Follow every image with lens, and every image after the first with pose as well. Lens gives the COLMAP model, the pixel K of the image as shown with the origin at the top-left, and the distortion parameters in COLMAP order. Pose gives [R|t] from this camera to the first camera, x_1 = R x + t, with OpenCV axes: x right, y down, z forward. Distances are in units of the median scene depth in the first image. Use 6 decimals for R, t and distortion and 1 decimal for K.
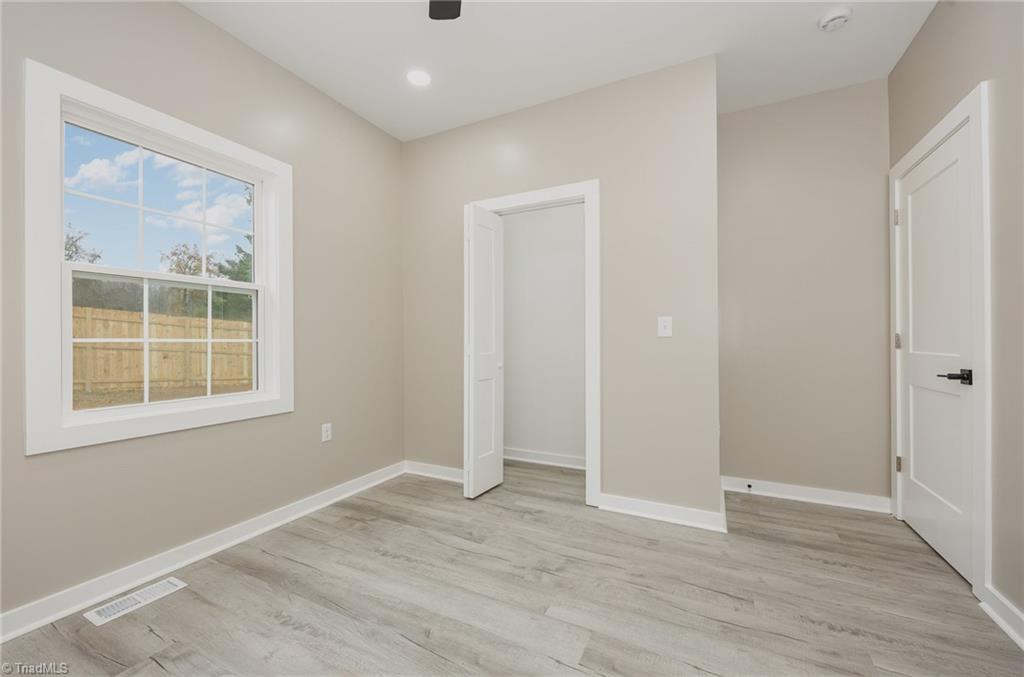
lens RADIAL K [[402.9, 0, 503.6], [0, 402.9, 343.6], [0, 0, 1]] dist [0.006855, -0.000343]
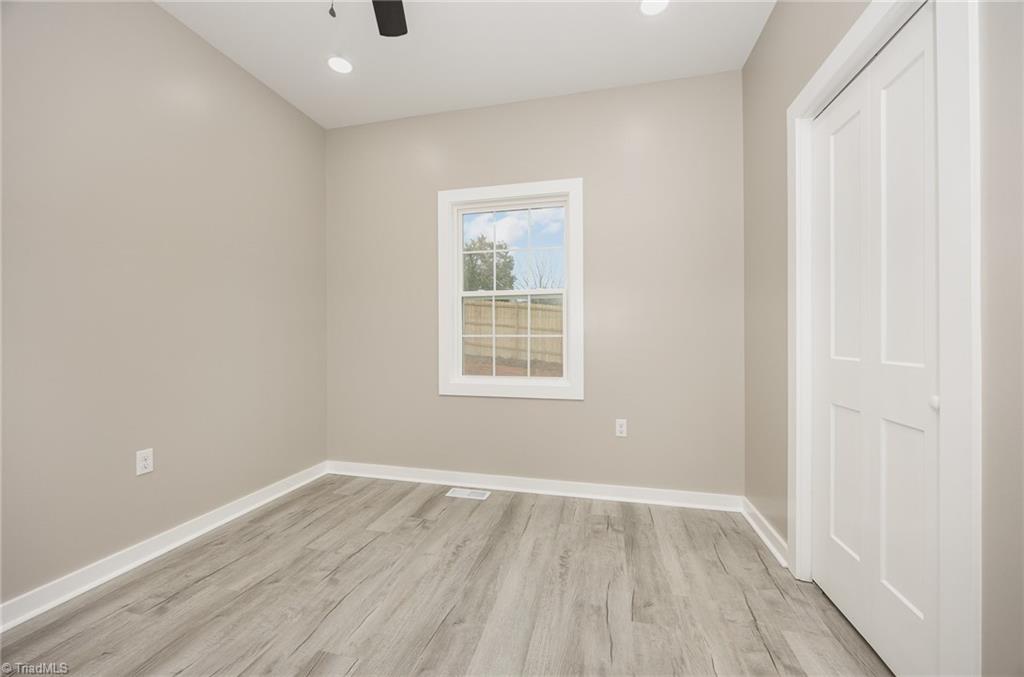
lens RADIAL K [[402.9, 0, 501.9], [0, 402.9, 337.1], [0, 0, 1]] dist [0.006855, -0.000343]
pose [[0.227691, -0.004212, -0.973724, 0.575703], [-0.002050, 0.999986, -0.004805, 0.003038], [0.973731, 0.003090, 0.227680, 0.605608]]
